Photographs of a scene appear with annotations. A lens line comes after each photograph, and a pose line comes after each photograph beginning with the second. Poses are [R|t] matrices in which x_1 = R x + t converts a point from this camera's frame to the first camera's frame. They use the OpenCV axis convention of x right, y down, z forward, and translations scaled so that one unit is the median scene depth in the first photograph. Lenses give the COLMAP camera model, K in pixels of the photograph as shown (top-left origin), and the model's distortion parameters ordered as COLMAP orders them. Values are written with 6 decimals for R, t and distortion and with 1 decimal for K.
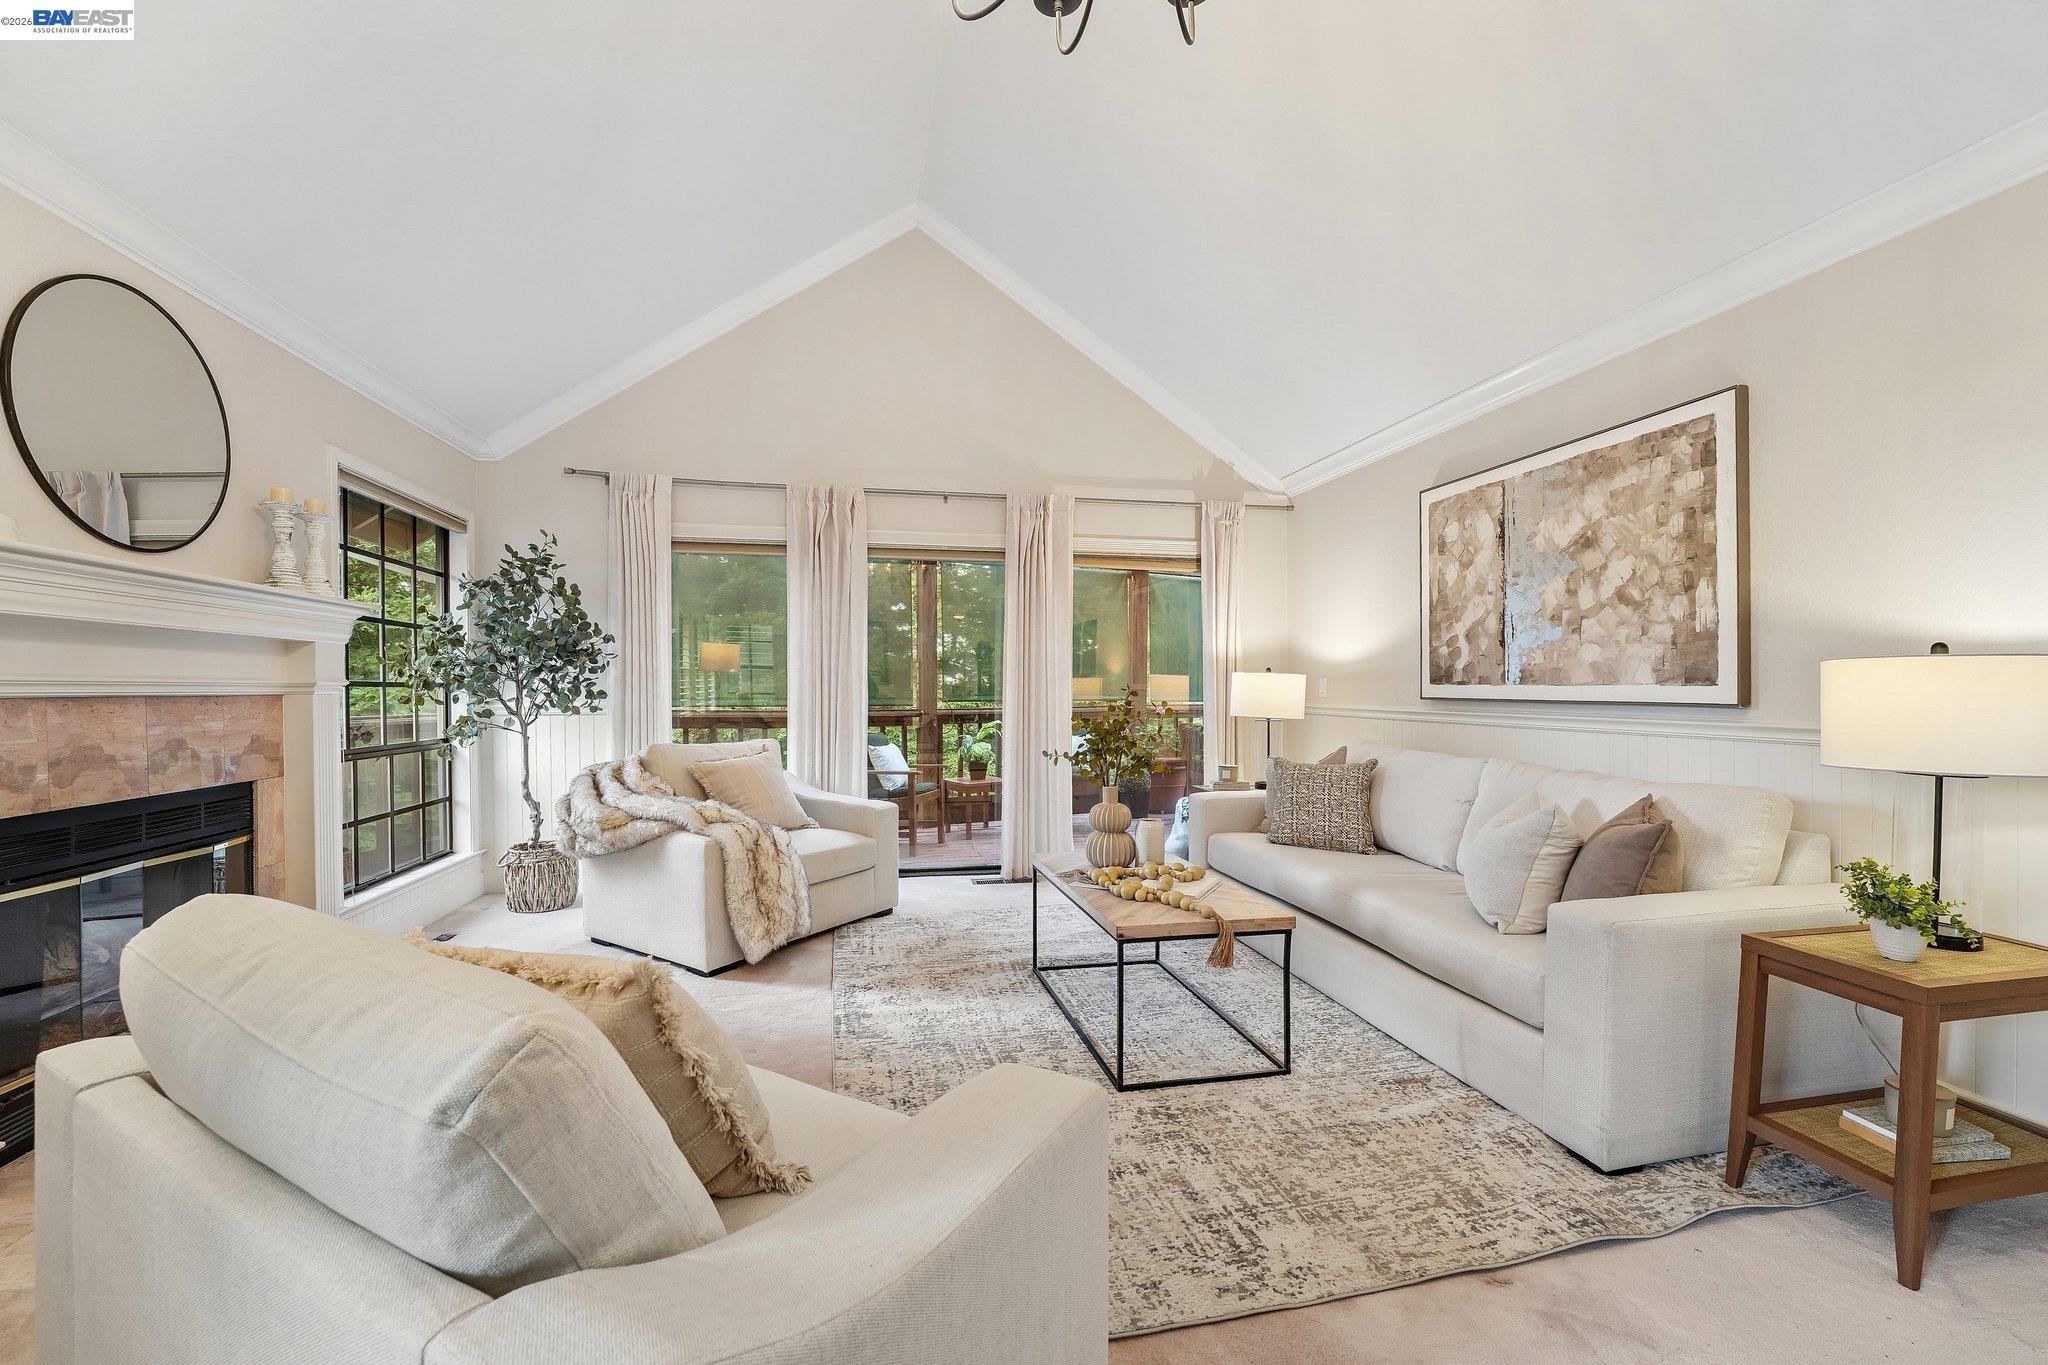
lens RADIAL K [[828.7, 0, 1008.4], [0, 828.7, 692.3], [0, 0, 1]] dist [-0.027224, 0.002109]
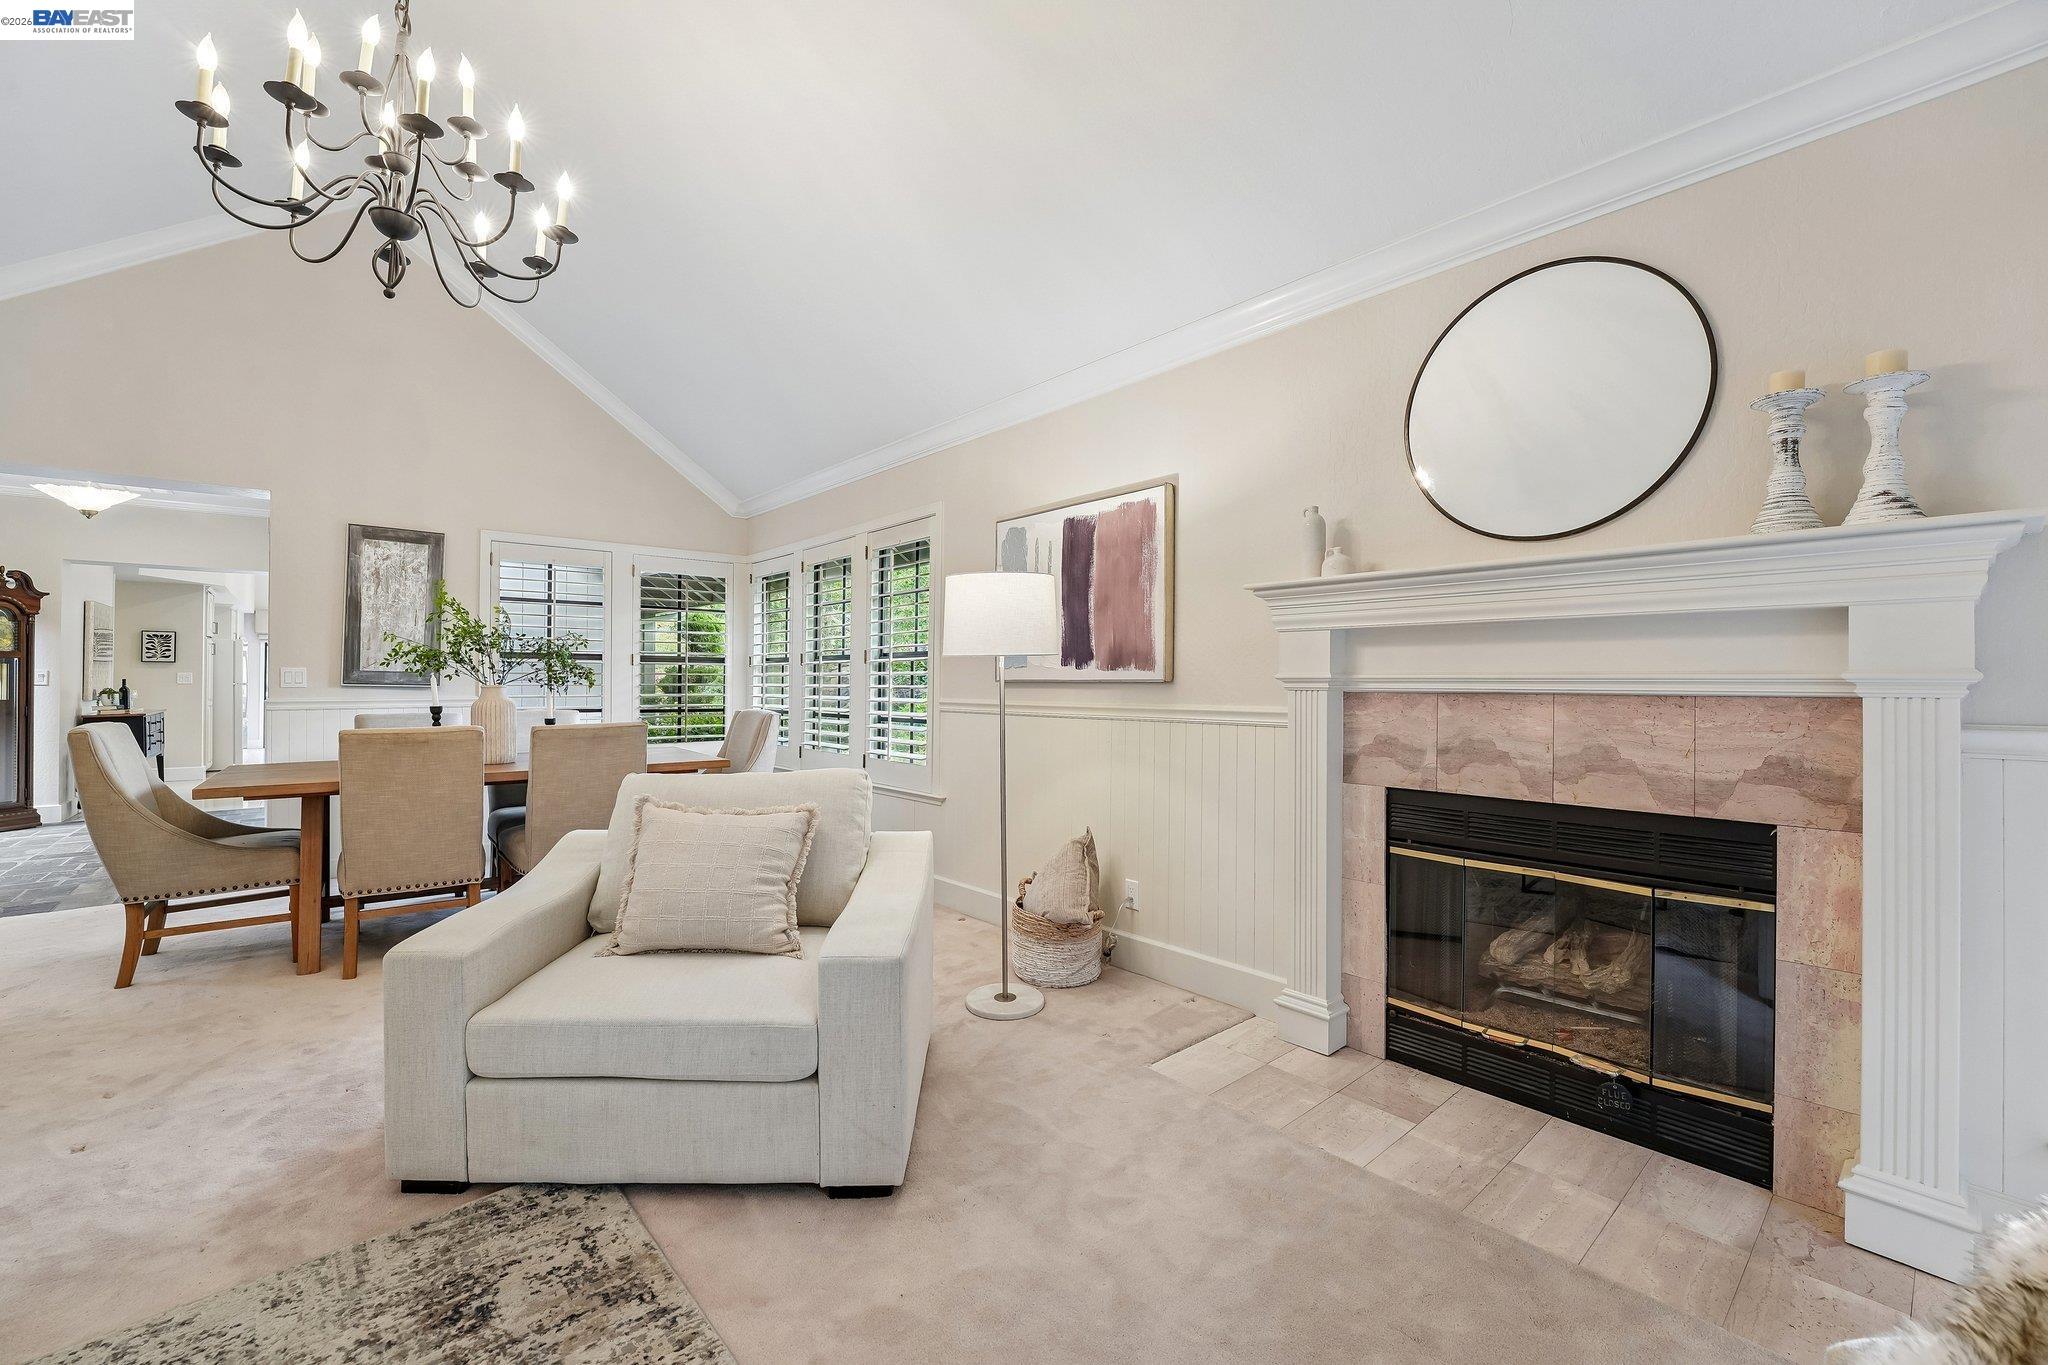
lens RADIAL K [[828.7, 0, 1015.1], [0, 828.7, 679.7], [0, 0, 1]] dist [-0.027224, 0.002109]
pose [[-0.868633, -0.003120, -0.495446, -0.052539], [-0.004121, 0.999991, 0.000927, -0.007053], [0.495439, 0.002847, -0.868638, 1.113229]]
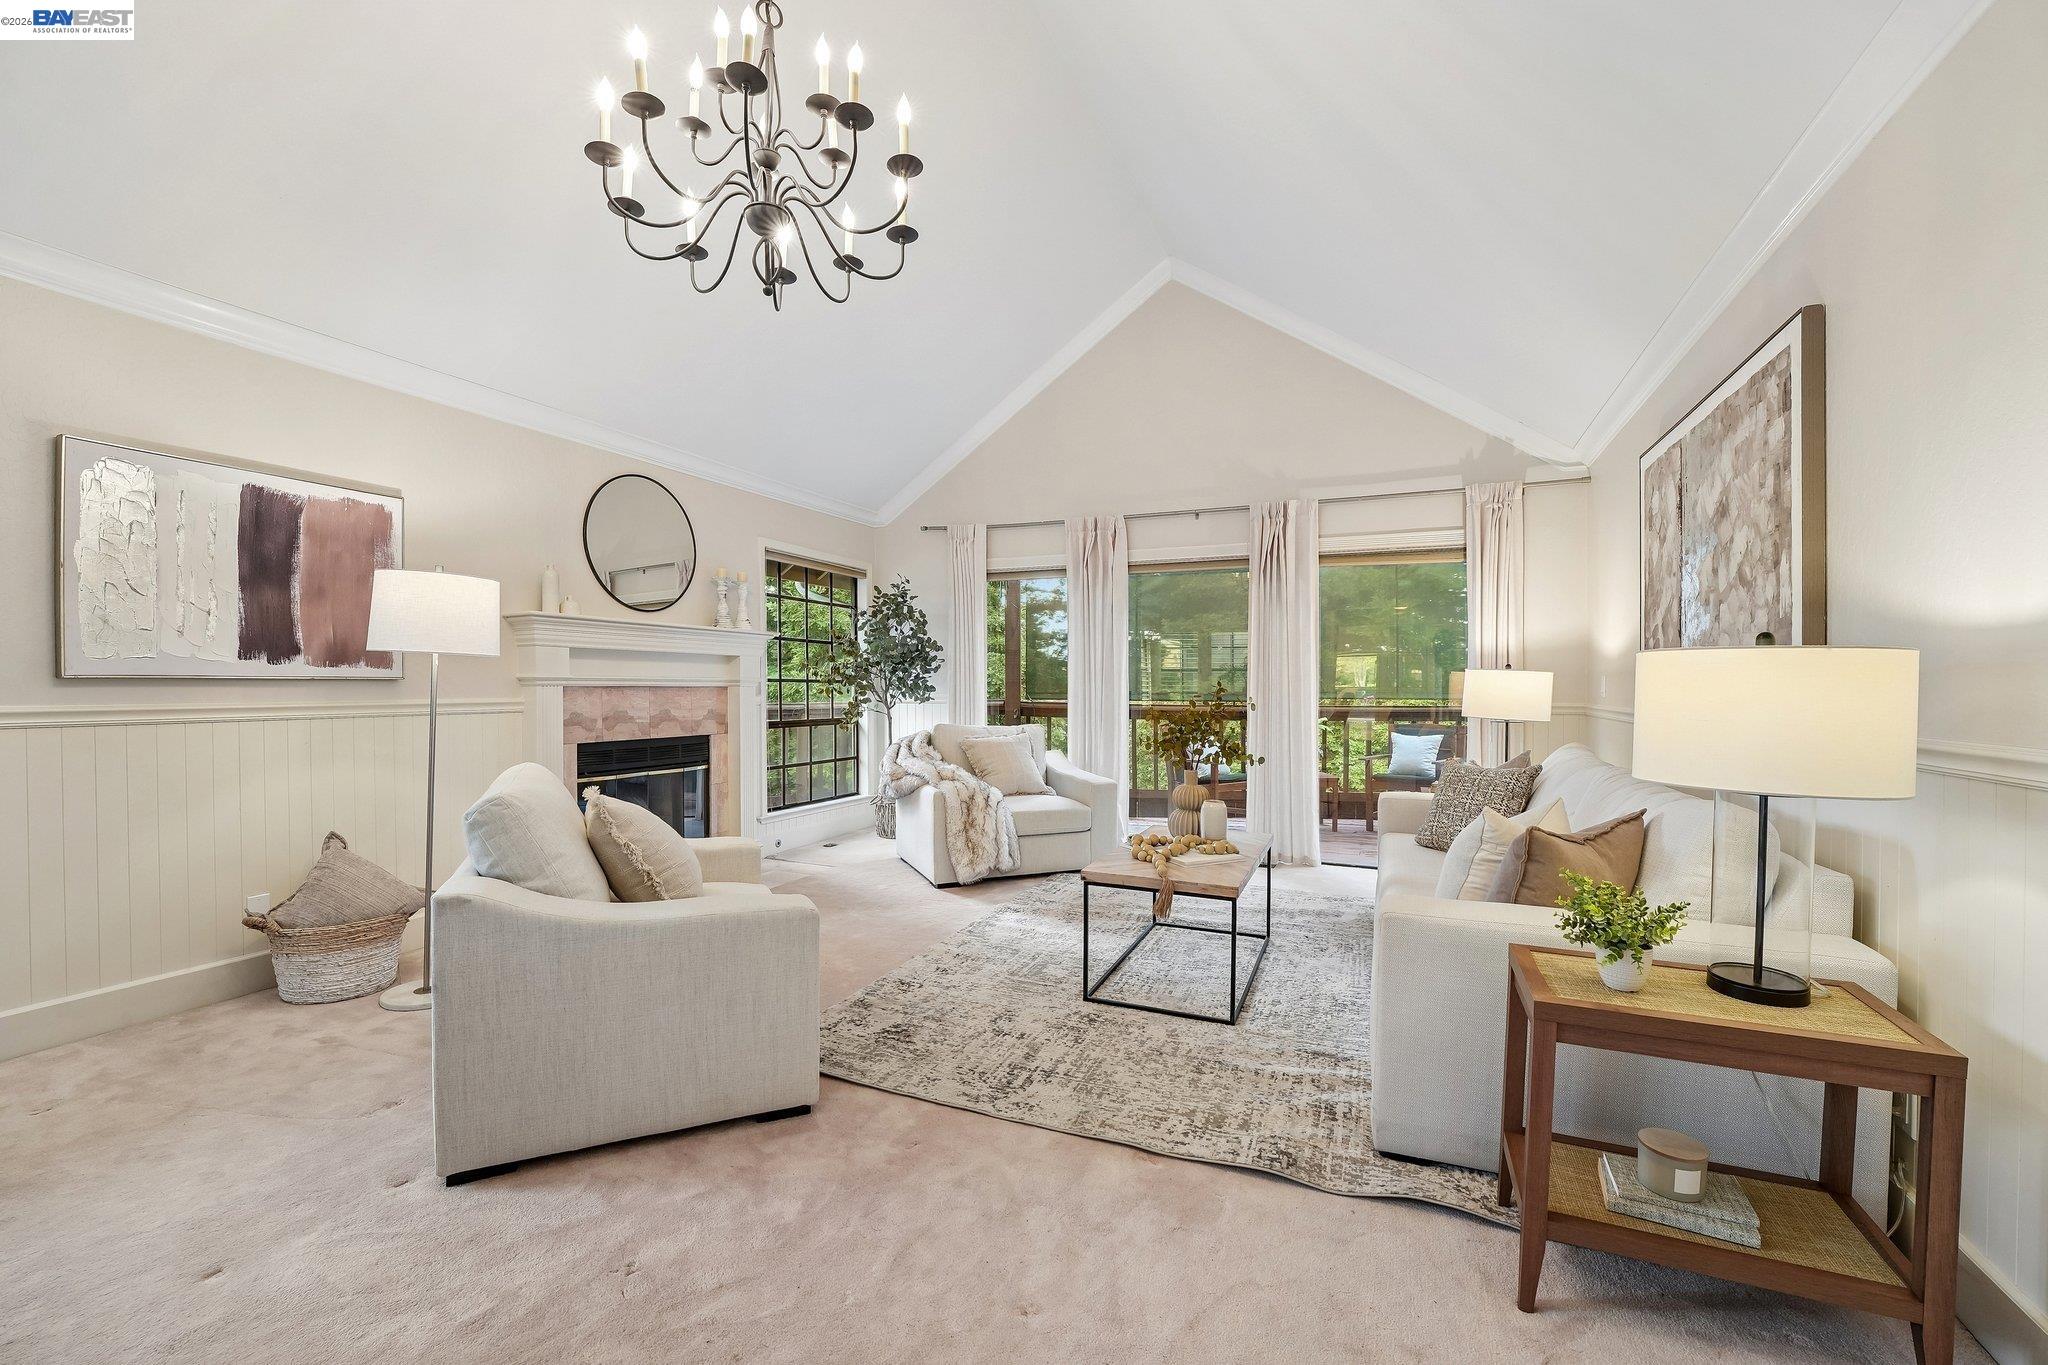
lens RADIAL K [[828.7, 0, 1016.6], [0, 828.7, 685.8], [0, 0, 1]] dist [-0.027224, 0.002109]
pose [[0.815543, 0.005026, -0.578674, 0.585941], [-0.007529, 0.999970, -0.001925, 0.000518], [0.578647, 0.005927, 0.815556, -0.078044]]
